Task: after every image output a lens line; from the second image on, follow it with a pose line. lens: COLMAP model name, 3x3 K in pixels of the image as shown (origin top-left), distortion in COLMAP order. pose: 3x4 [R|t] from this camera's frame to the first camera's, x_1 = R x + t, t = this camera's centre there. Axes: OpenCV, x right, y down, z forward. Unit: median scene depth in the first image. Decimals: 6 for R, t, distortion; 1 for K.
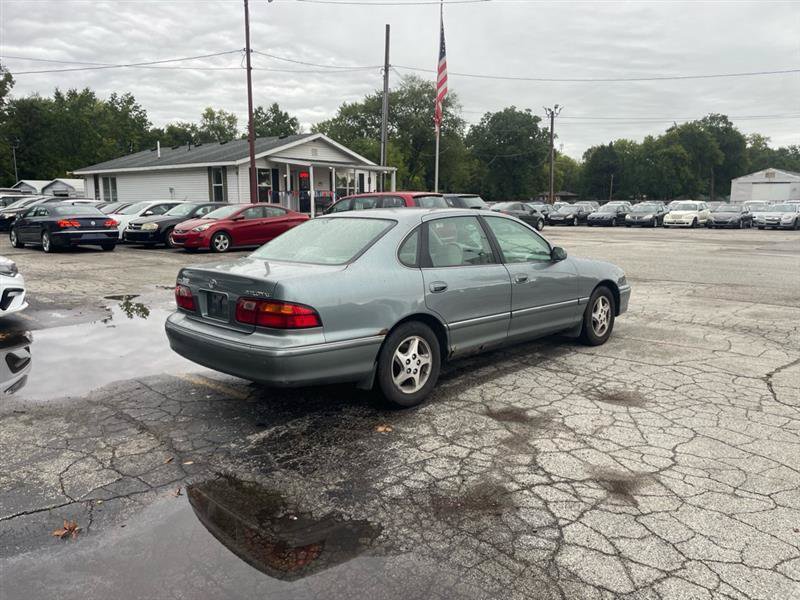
lens RADIAL K [[608.3, 0, 402.2], [0, 608.3, 305.8], [0, 0, 1]] dist [0.081914, -0.108242]
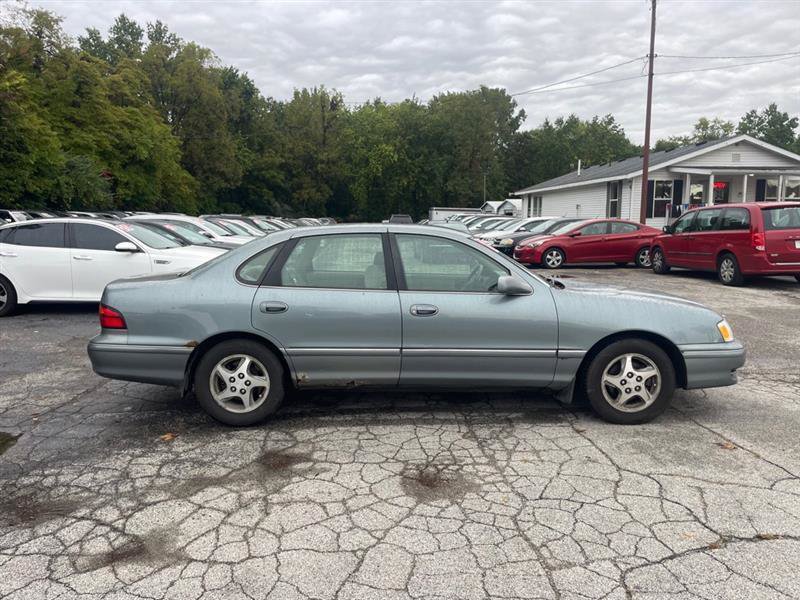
lens RADIAL K [[608.3, 0, 397.0], [0, 608.3, 298.9], [0, 0, 1]] dist [0.081914, -0.108242]
pose [[0.712059, 0.086072, -0.696823, 0.609852], [-0.111200, 0.993756, 0.009118, -0.053154], [0.693257, 0.070994, 0.717185, 0.323160]]
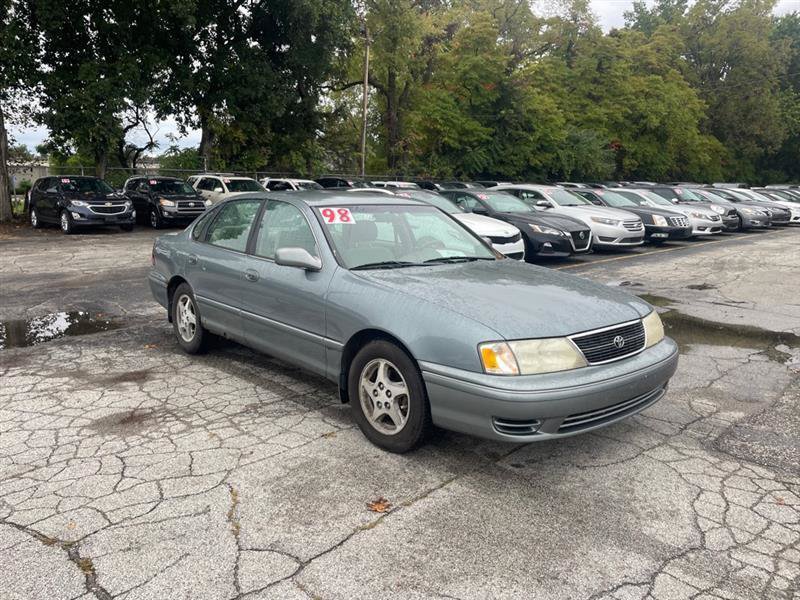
lens RADIAL K [[608.3, 0, 397.6], [0, 608.3, 293.8], [0, 0, 1]] dist [0.081914, -0.108242]
pose [[-0.064068, 0.164508, -0.984293, 0.835922], [-0.167644, 0.970528, 0.173119, -0.164639], [0.983764, 0.176102, -0.034601, 1.018077]]
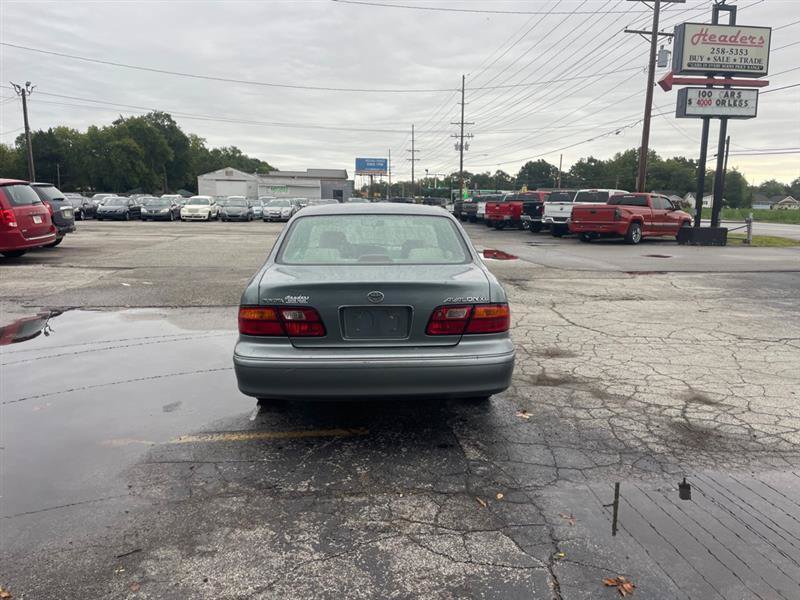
lens RADIAL K [[608.3, 0, 401.9], [0, 608.3, 304.2], [0, 0, 1]] dist [0.081914, -0.108242]
pose [[0.664781, -0.117632, 0.737719, -0.589910], [0.111821, 0.992068, 0.057424, -0.045384], [-0.738622, 0.044319, 0.672661, 0.282876]]
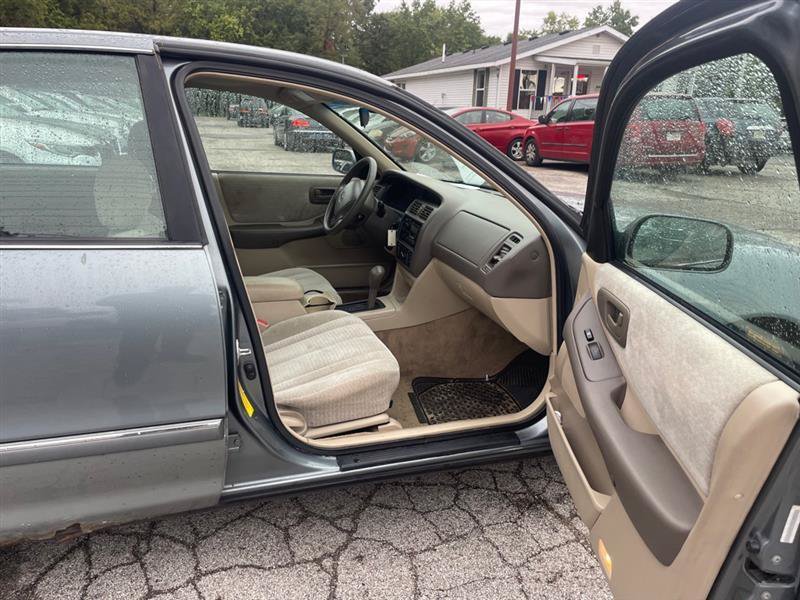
lens RADIAL K [[608.3, 0, 394.7], [0, 608.3, 302.2], [0, 0, 1]] dist [0.081914, -0.108242]
pose [[0.854032, 0.176160, -0.489486, 0.447881], [-0.112941, 0.981265, 0.156091, -0.034776], [0.507812, -0.078023, 0.857927, 0.409528]]
